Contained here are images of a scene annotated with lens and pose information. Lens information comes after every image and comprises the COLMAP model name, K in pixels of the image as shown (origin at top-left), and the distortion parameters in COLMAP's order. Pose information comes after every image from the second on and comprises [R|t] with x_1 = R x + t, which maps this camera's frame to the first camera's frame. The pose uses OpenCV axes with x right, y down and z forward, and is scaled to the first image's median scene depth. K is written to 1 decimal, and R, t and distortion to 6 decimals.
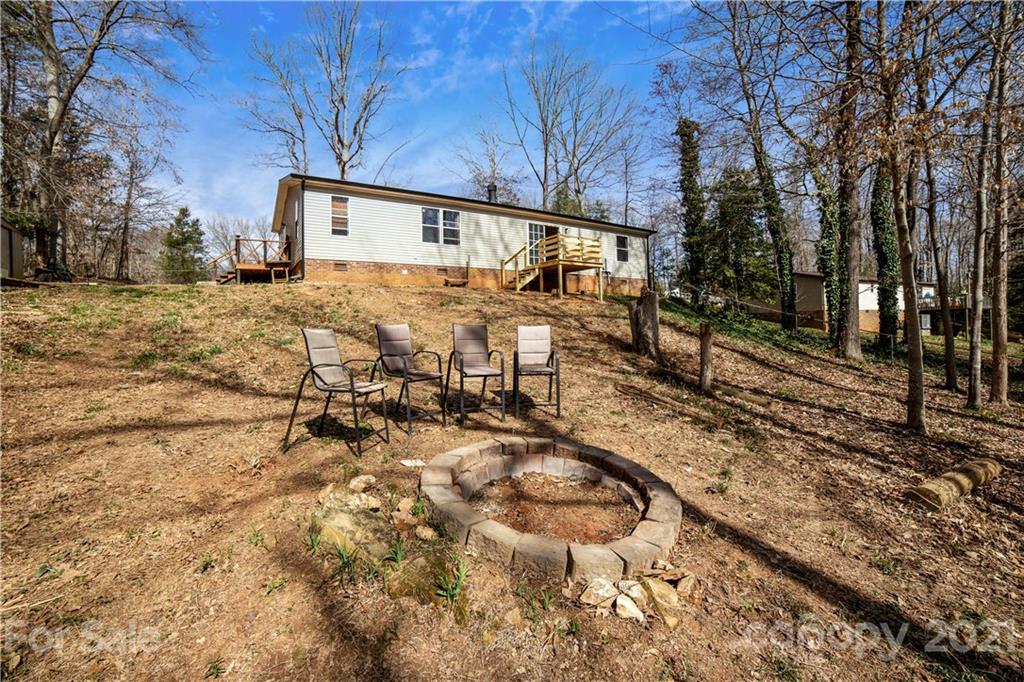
lens RADIAL K [[421.1, 0, 505.9], [0, 421.1, 339.5], [0, 0, 1]] dist [-0.076024, 0.022377]
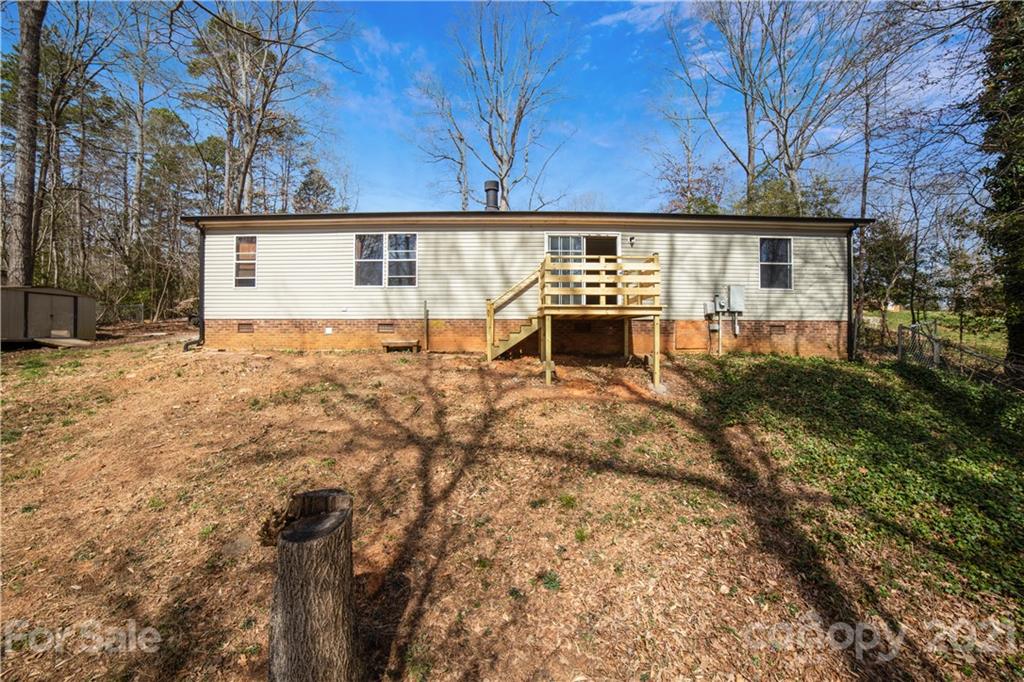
lens RADIAL K [[421.1, 0, 505.9], [0, 421.1, 339.5], [0, 0, 1]] dist [-0.076024, 0.022377]
pose [[0.834333, 0.035629, -0.550108, 0.349734], [-0.038527, 0.999238, 0.006285, -0.144877], [0.549912, 0.015950, 0.835070, 0.517356]]
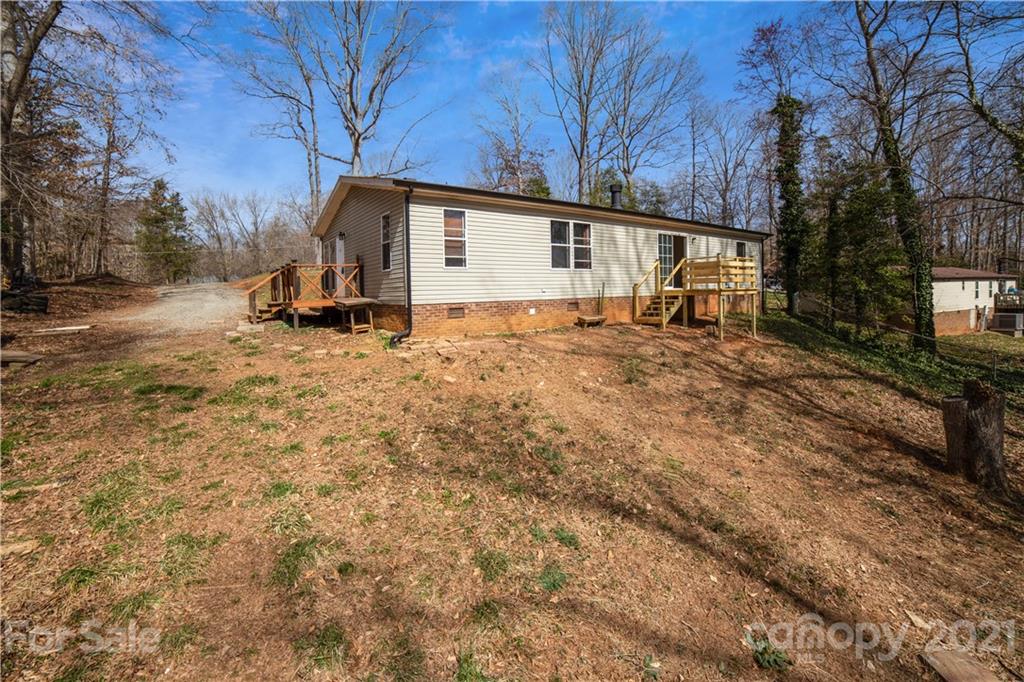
lens RADIAL K [[426.2, 0, 504.1], [0, 426.2, 318.0], [0, 0, 1]] dist [-0.074936, 0.019236]
pose [[0.999247, -0.004484, 0.038537, -0.283979], [0.003486, 0.999658, 0.025932, -0.151002], [-0.038640, -0.025778, 0.998921, 0.236268]]
